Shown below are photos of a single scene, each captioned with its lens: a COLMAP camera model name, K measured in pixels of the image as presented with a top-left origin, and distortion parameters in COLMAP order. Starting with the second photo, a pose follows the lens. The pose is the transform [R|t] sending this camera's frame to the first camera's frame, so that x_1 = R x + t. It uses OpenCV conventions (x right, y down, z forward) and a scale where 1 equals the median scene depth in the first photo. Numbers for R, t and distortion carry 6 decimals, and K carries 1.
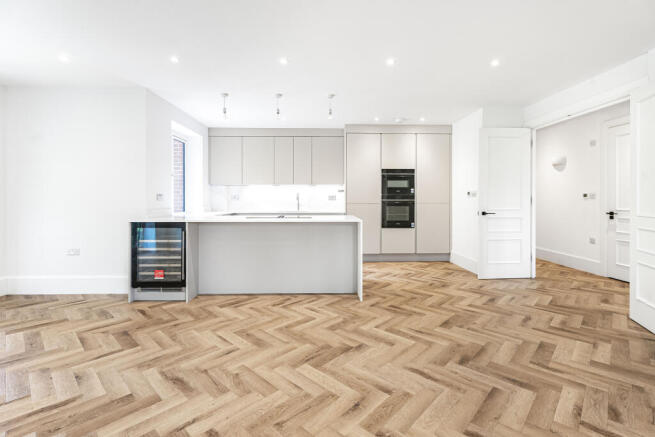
lens RADIAL K [[303.9, 0, 326.9], [0, 303.9, 200.7], [0, 0, 1]] dist [0.015587, -0.000284]
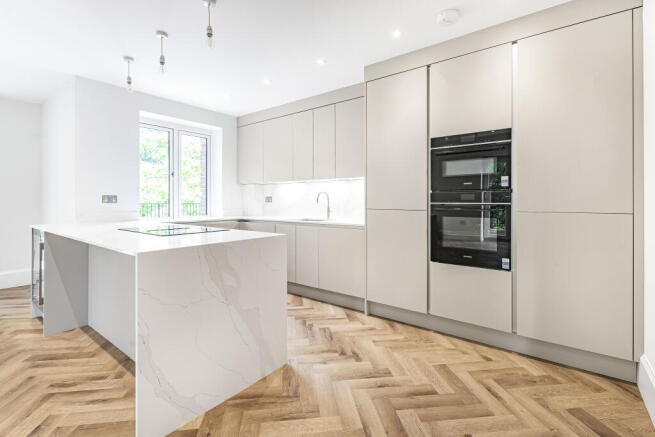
lens RADIAL K [[303.9, 0, 326.9], [0, 303.9, 200.7], [0, 0, 1]] dist [0.015587, -0.000284]
pose [[0.774297, -0.002007, -0.632819, 0.357631], [-0.004310, 0.999955, -0.008446, -0.001370], [0.632808, 0.009268, 0.774253, 0.523063]]
